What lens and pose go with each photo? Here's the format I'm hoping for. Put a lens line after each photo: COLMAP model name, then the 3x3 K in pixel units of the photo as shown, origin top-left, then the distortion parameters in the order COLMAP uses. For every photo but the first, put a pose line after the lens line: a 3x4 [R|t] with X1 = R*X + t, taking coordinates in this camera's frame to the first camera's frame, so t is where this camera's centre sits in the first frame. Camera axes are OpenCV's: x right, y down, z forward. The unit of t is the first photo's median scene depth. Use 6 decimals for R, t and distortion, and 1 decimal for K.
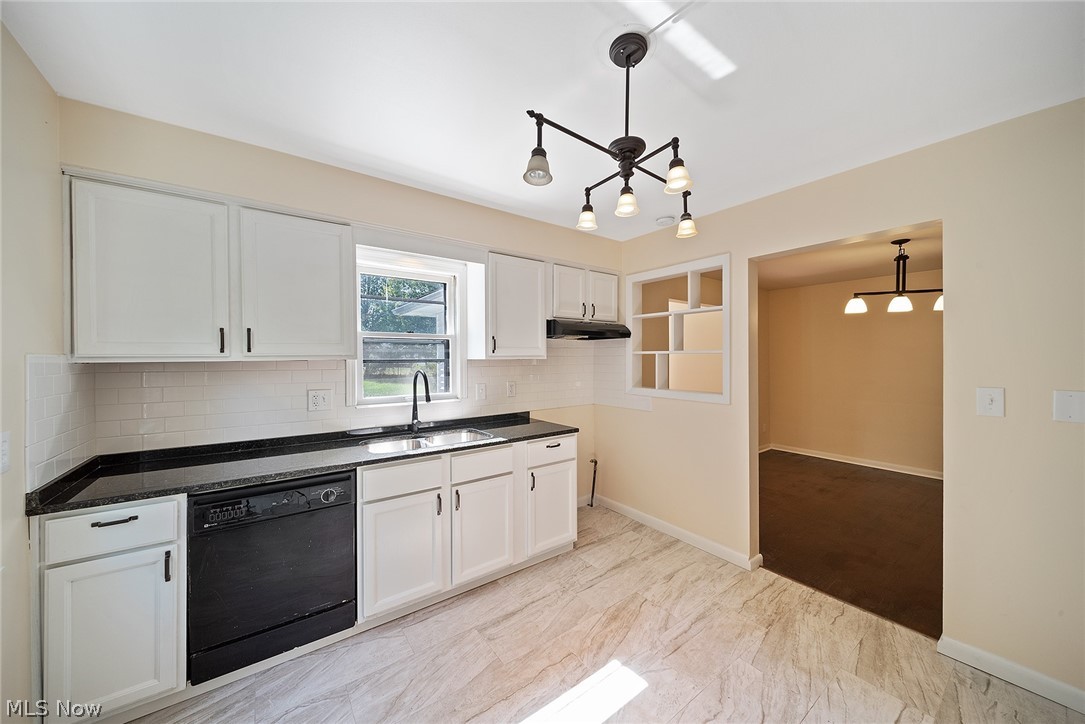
lens RADIAL K [[381.8, 0, 544.3], [0, 381.8, 361.5], [0, 0, 1]] dist [-0.000089, 0.000024]
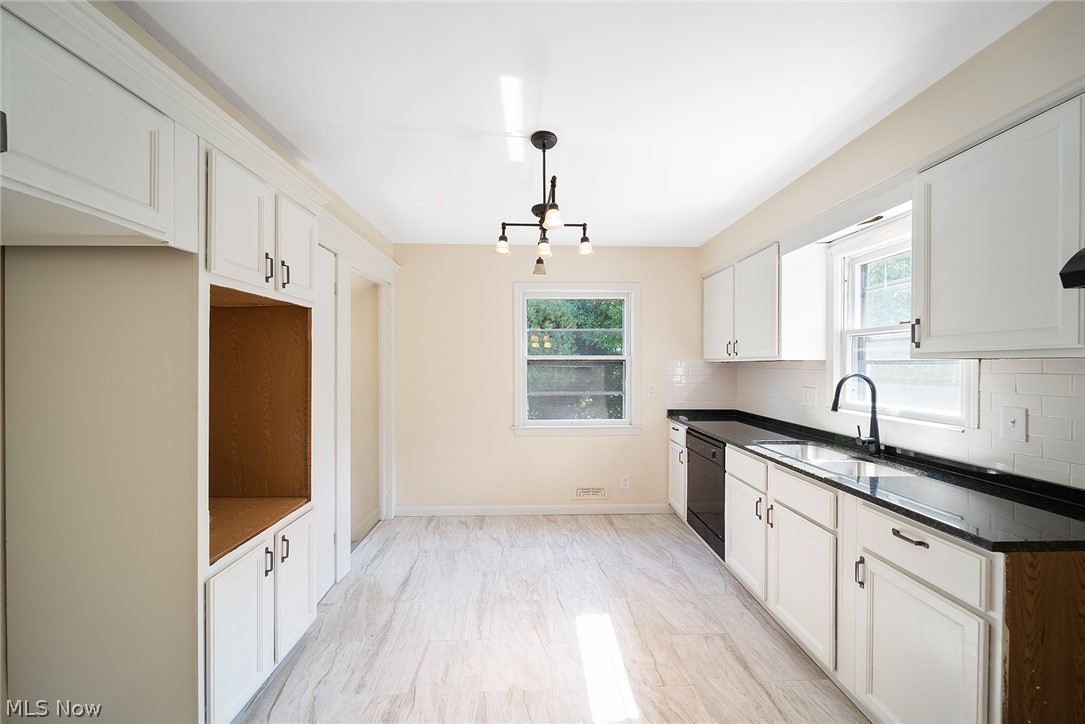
lens RADIAL K [[381.8, 0, 543.5], [0, 381.8, 361.8], [0, 0, 1]] dist [-0.000089, 0.000024]
pose [[-0.572499, 0.005906, -0.819884, 1.016984], [0.000980, 0.999978, 0.006519, -0.010986], [0.819905, 0.002928, -0.572493, 1.336609]]
